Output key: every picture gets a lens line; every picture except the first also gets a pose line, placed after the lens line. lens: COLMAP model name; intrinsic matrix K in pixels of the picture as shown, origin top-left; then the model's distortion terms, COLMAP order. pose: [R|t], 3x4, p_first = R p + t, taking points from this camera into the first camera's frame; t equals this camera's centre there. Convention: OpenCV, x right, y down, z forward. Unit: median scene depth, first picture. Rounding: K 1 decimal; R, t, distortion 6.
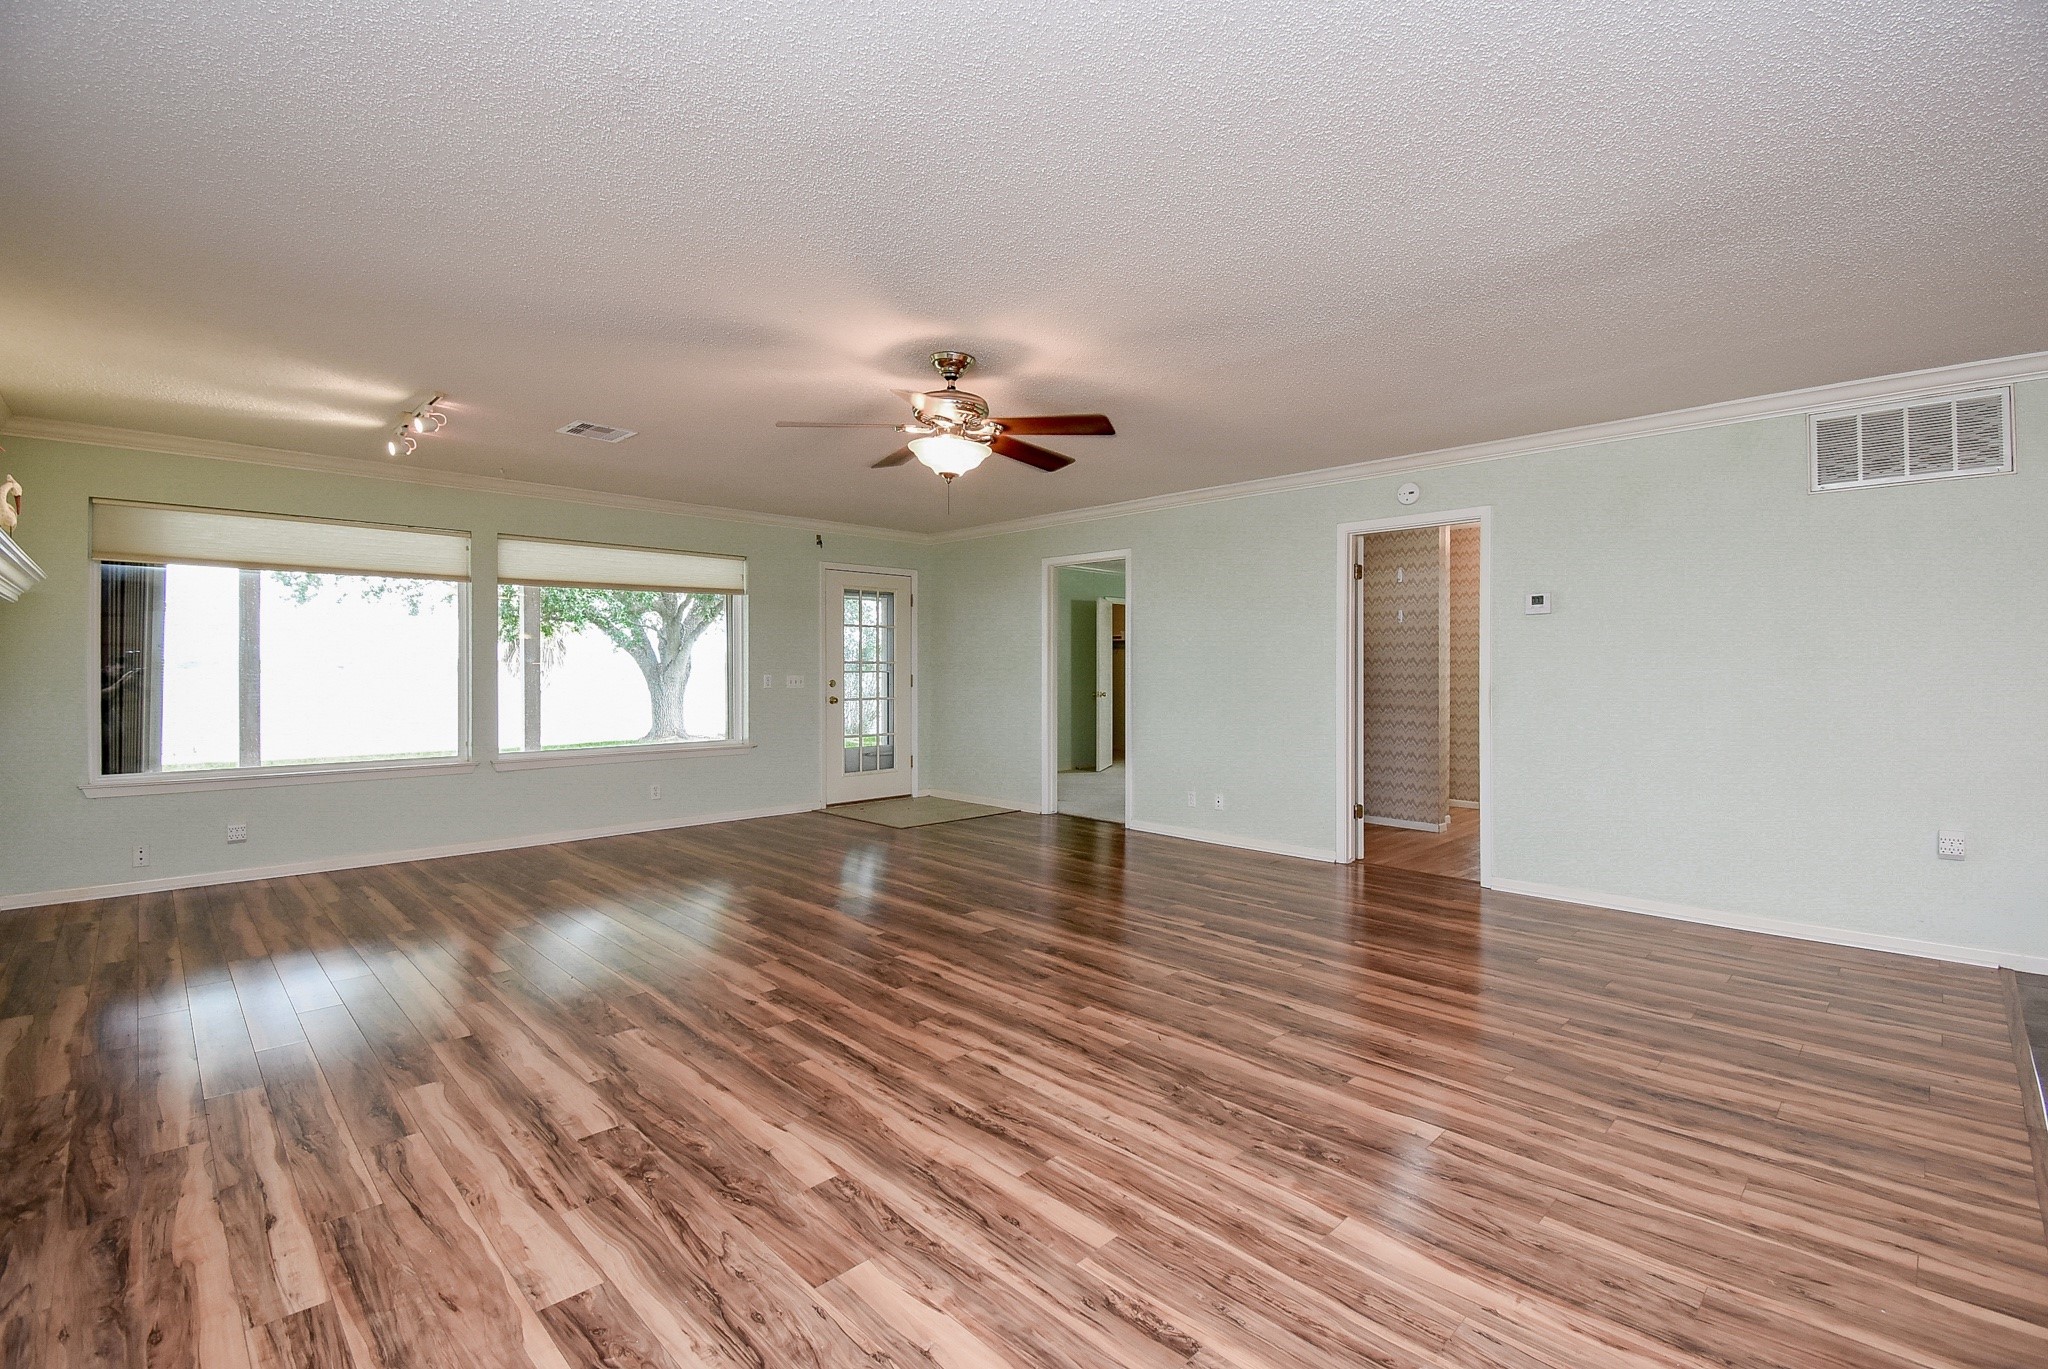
lens RADIAL K [[905.7, 0, 1021.8], [0, 905.7, 663.6], [0, 0, 1]] dist [0.010273, -0.019923]
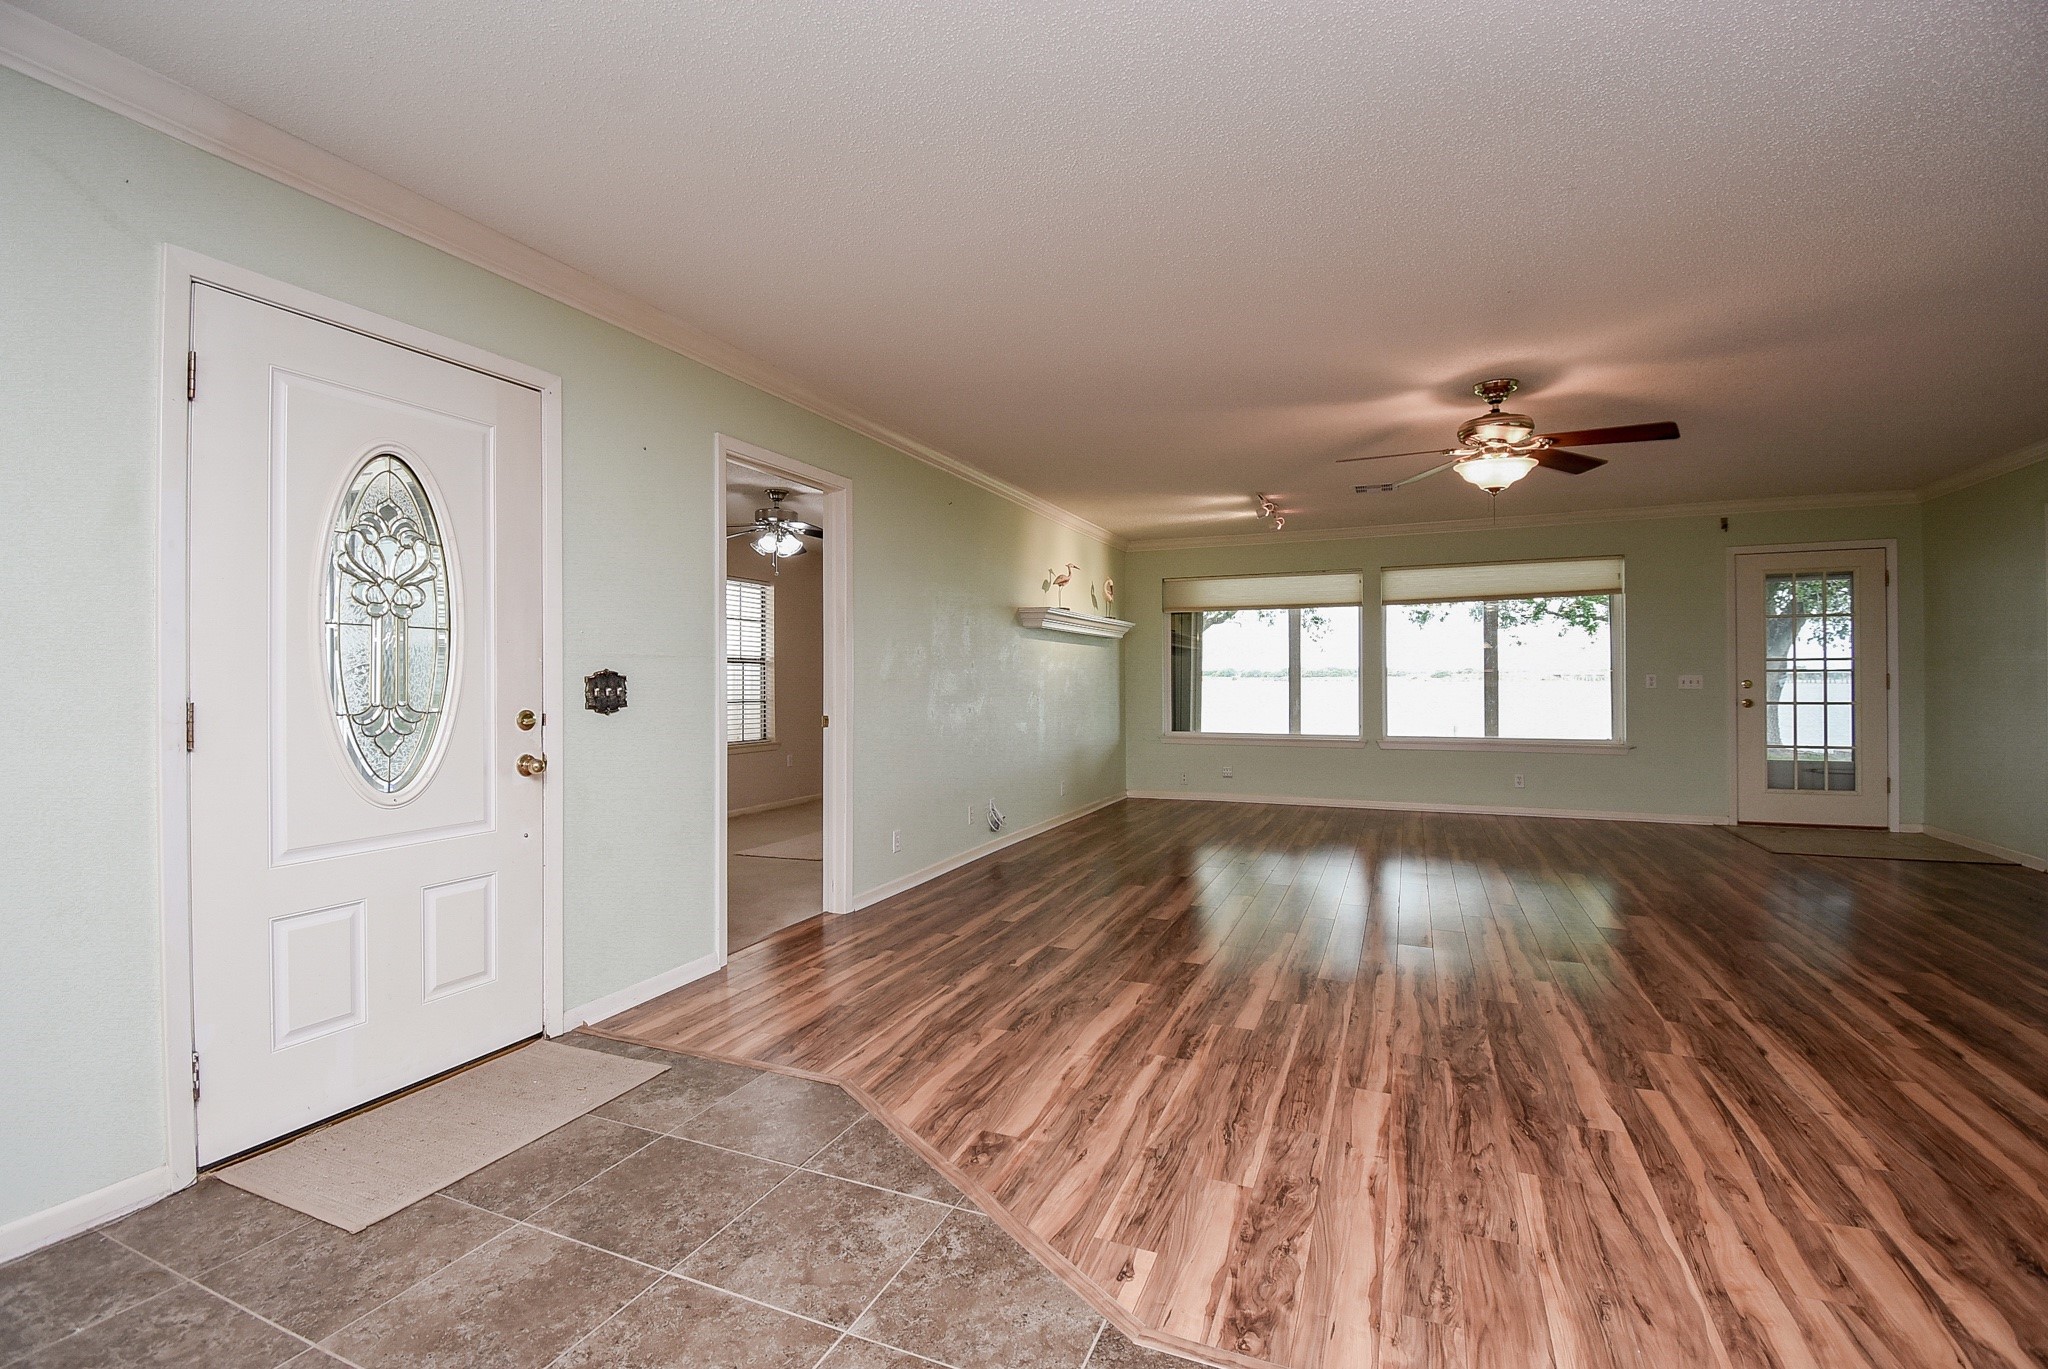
lens RADIAL K [[905.7, 0, 1018.2], [0, 905.7, 686.0], [0, 0, 1]] dist [0.010273, -0.019923]
pose [[0.377832, 0.004027, -0.925866, 0.722890], [0.010752, 0.999904, 0.008737, 0.017561], [0.925812, -0.013257, 0.377752, 0.032979]]
